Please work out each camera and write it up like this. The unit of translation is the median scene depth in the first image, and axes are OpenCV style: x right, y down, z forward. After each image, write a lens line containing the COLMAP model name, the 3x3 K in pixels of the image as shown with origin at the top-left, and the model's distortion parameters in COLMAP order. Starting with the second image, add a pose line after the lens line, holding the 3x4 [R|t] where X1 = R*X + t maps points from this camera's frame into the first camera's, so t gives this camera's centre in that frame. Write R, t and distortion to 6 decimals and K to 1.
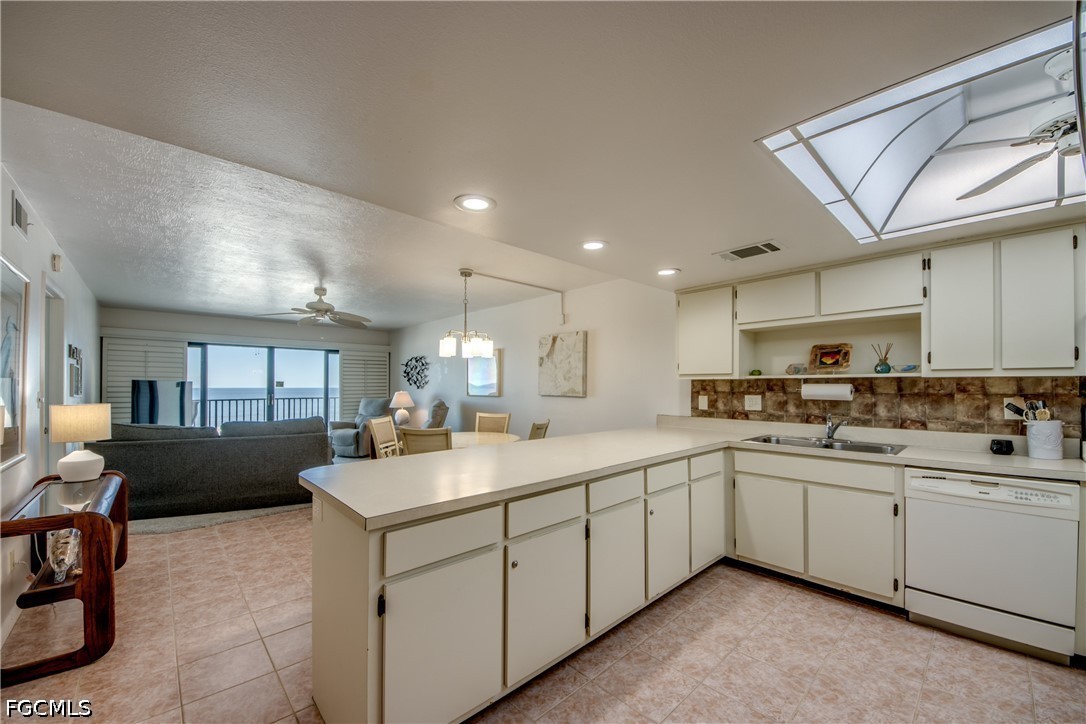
lens RADIAL K [[415.6, 0, 546.2], [0, 415.6, 387.8], [0, 0, 1]] dist [0.006671, -0.007580]
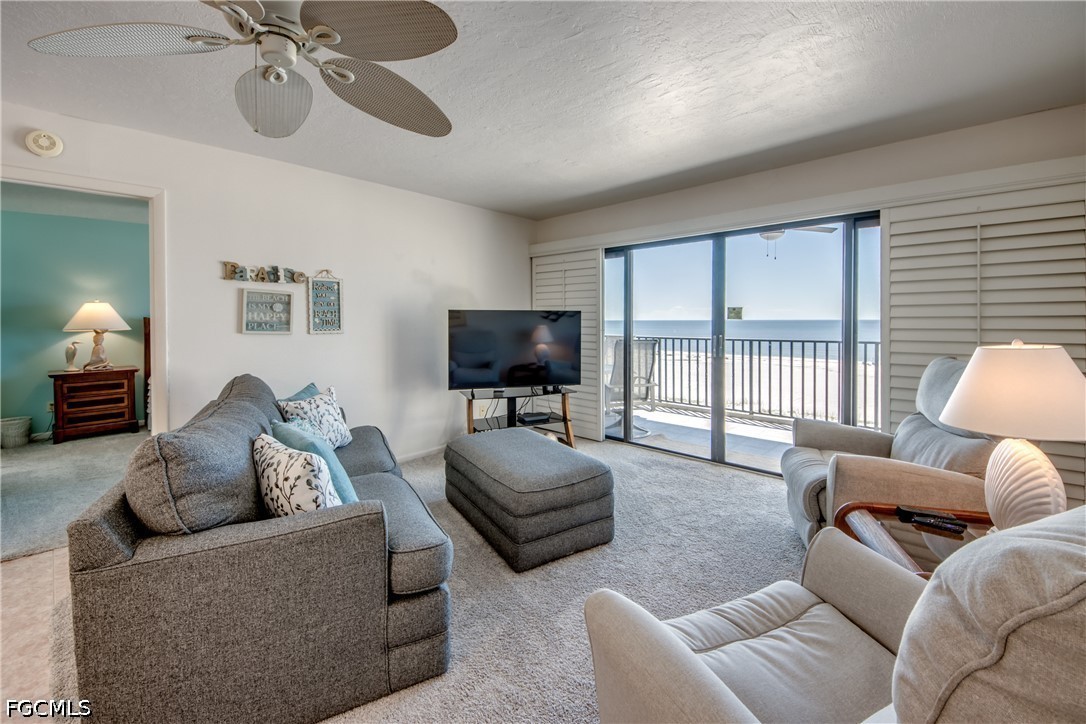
lens RADIAL K [[447.8, 0, 542.1], [0, 447.8, 327.3], [0, 0, 1]] dist [0.013683, -0.003395]
pose [[0.095053, 0.018306, -0.995304, -0.361678], [0.002077, 0.999825, 0.018588, -0.006966], [0.995470, -0.003834, 0.094999, 1.607588]]
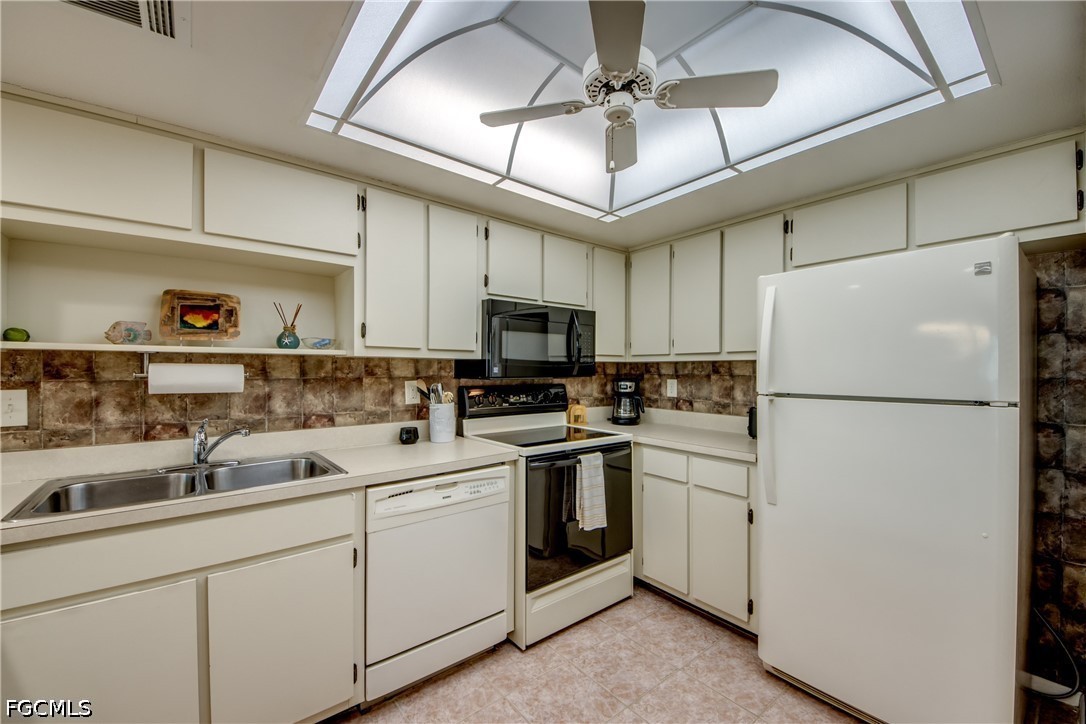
lens RADIAL K [[447.8, 0, 544.2], [0, 447.8, 364.3], [0, 0, 1]] dist [0.013683, -0.003395]
pose [[0.082320, 0.007574, 0.996577, 0.106269], [0.001518, 0.999969, -0.007726, -0.003031], [-0.996605, 0.002149, 0.082306, 0.438488]]
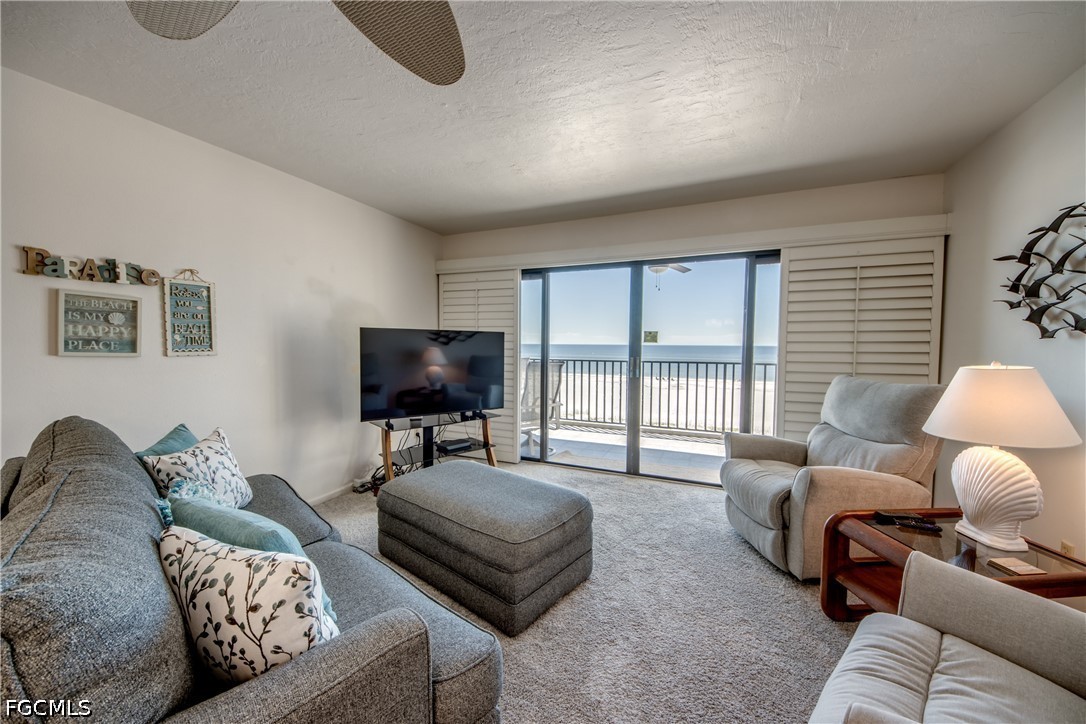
lens RADIAL K [[415.6, 0, 541.4], [0, 415.6, 364.6], [0, 0, 1]] dist [0.006671, -0.007580]
pose [[0.416575, 0.051663, -0.907632, -0.530032], [-0.008077, 0.998555, 0.053131, -0.003022], [0.909065, -0.014802, 0.416391, 1.465694]]
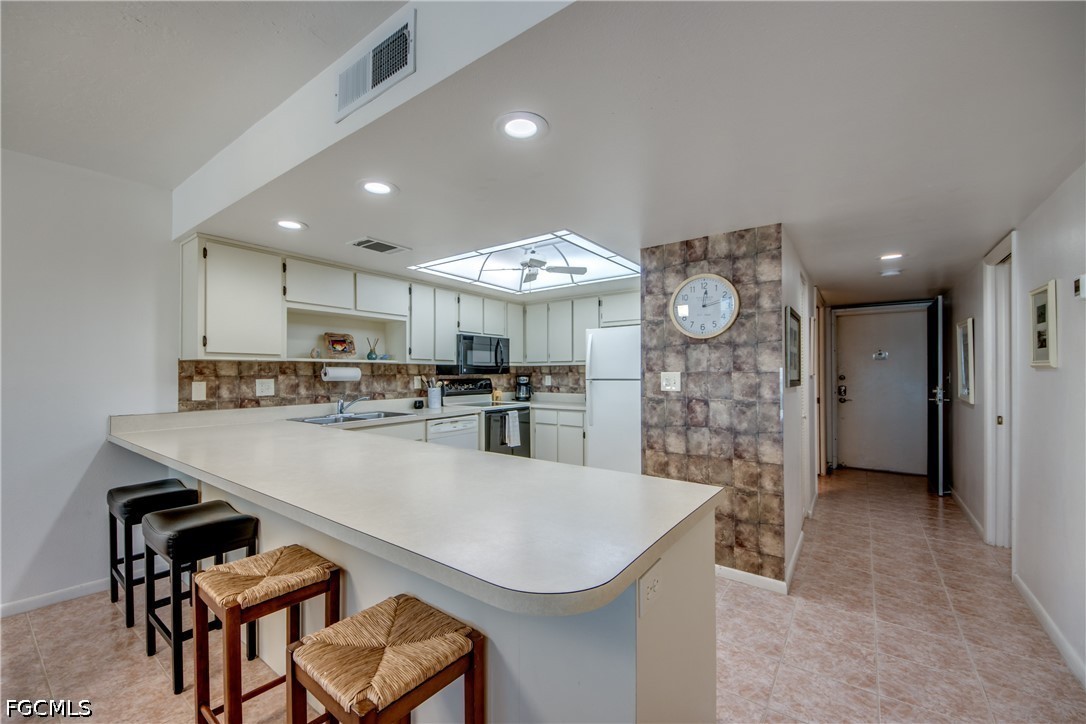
lens RADIAL K [[415.6, 0, 521.2], [0, 415.6, 366.6], [0, 0, 1]] dist [0.006671, -0.007580]
pose [[-0.151319, 0.012950, 0.988400, -0.487449], [0.007255, 0.999902, -0.011990, 0.005742], [-0.988458, 0.005357, -0.151398, 0.590470]]
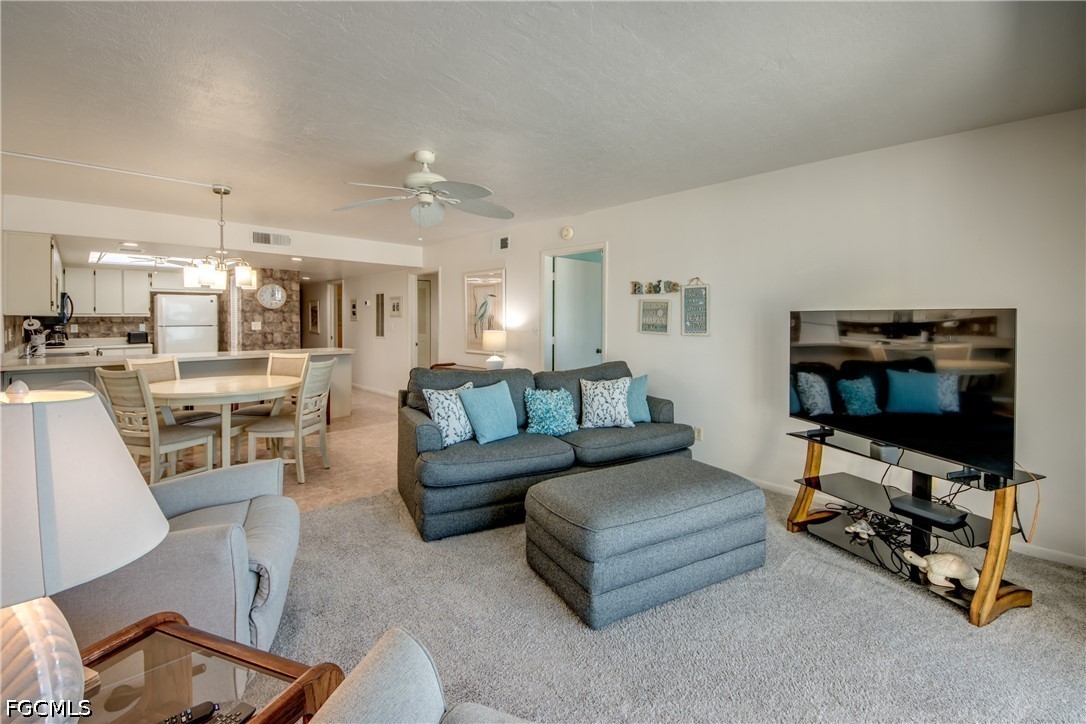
lens RADIAL K [[415.6, 0, 523.8], [0, 415.6, 318.4], [0, 0, 1]] dist [0.006671, -0.007580]
pose [[-0.999444, -0.002350, -0.033248, -0.916180], [-0.002542, 0.999980, 0.005745, -0.022275], [0.033234, 0.005826, -0.999431, 2.175222]]
